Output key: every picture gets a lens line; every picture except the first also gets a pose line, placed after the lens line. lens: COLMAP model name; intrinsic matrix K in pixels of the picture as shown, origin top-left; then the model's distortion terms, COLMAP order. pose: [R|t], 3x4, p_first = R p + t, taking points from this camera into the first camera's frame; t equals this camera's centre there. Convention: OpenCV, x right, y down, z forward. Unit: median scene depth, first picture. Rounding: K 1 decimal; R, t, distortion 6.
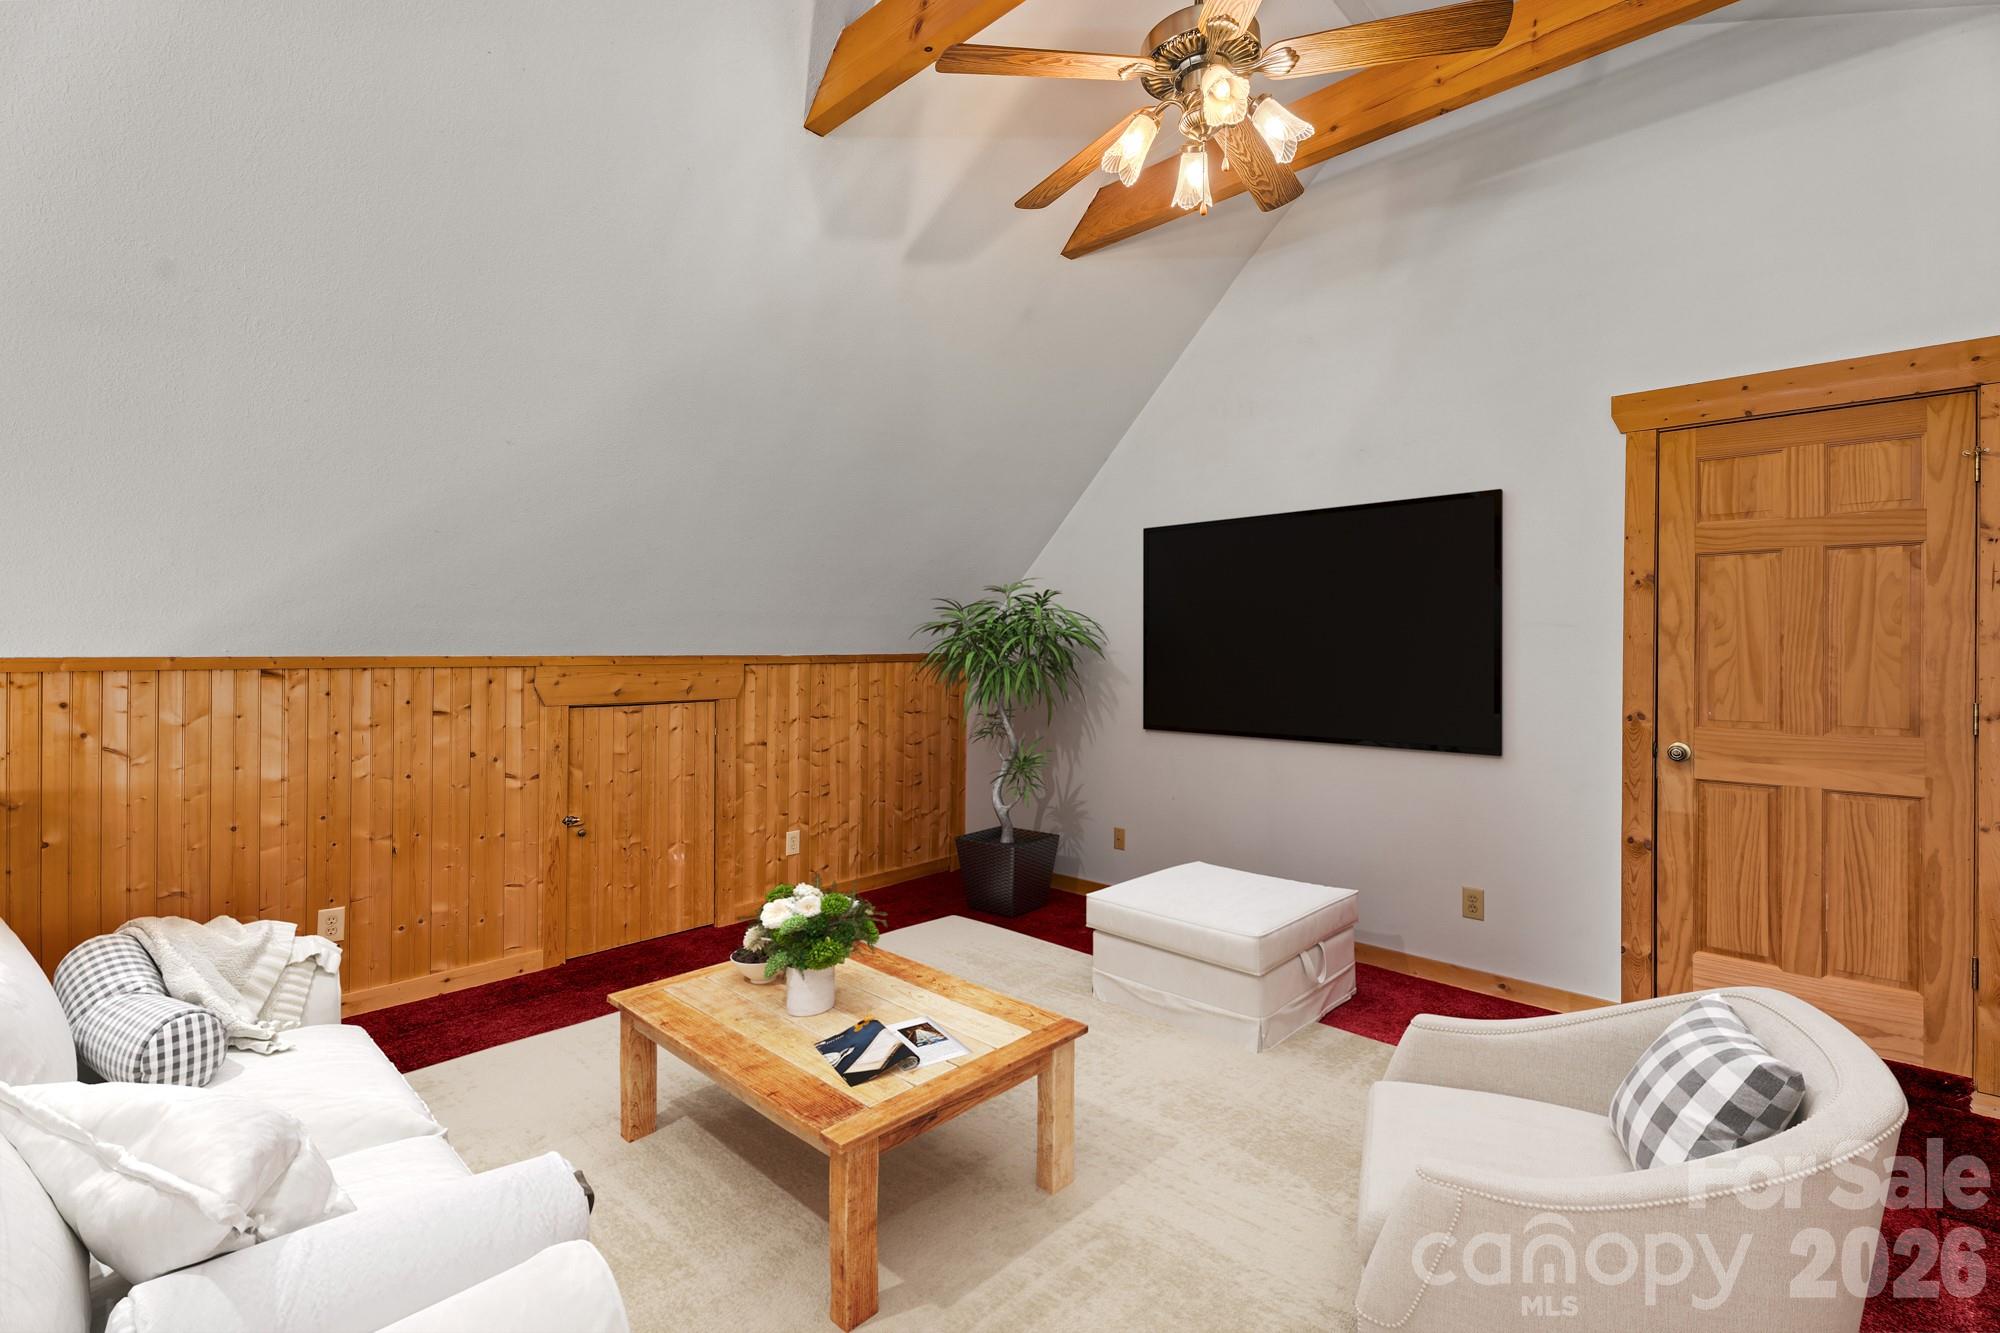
lens RADIAL K [[883.2, 0, 1003.3], [0, 883.2, 650.9], [0, 0, 1]] dist [-0.001617, 0.002160]
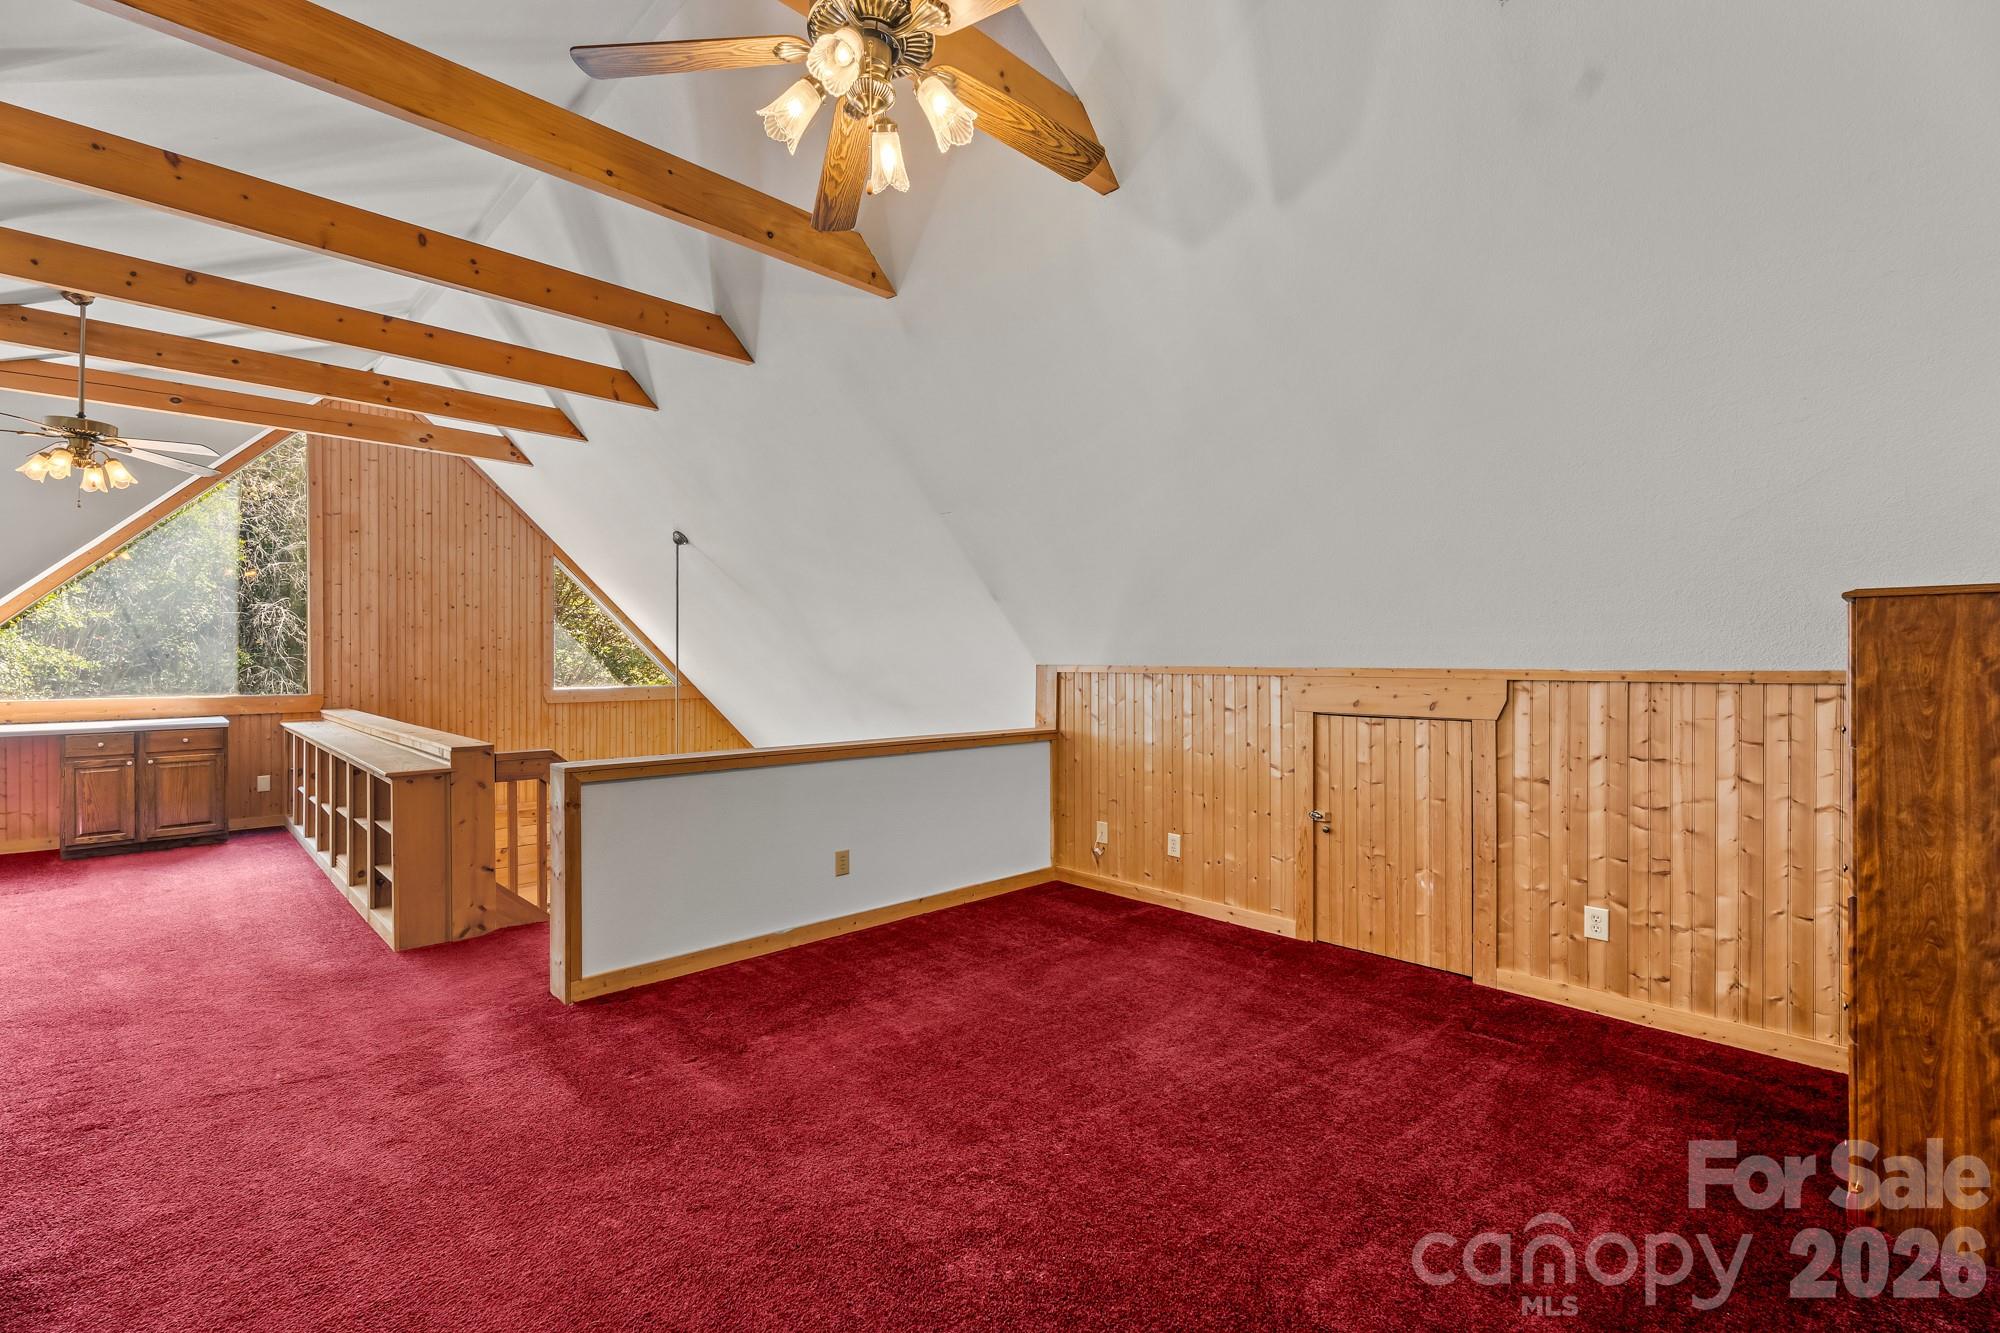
lens RADIAL K [[883.2, 0, 1003.4], [0, 883.2, 663.4], [0, 0, 1]] dist [-0.001617, 0.002160]
pose [[-0.024296, 0.003847, -0.999697, 0.580011], [-0.004925, 0.999980, 0.003968, -0.001774], [0.999693, 0.005020, -0.024276, 0.582376]]
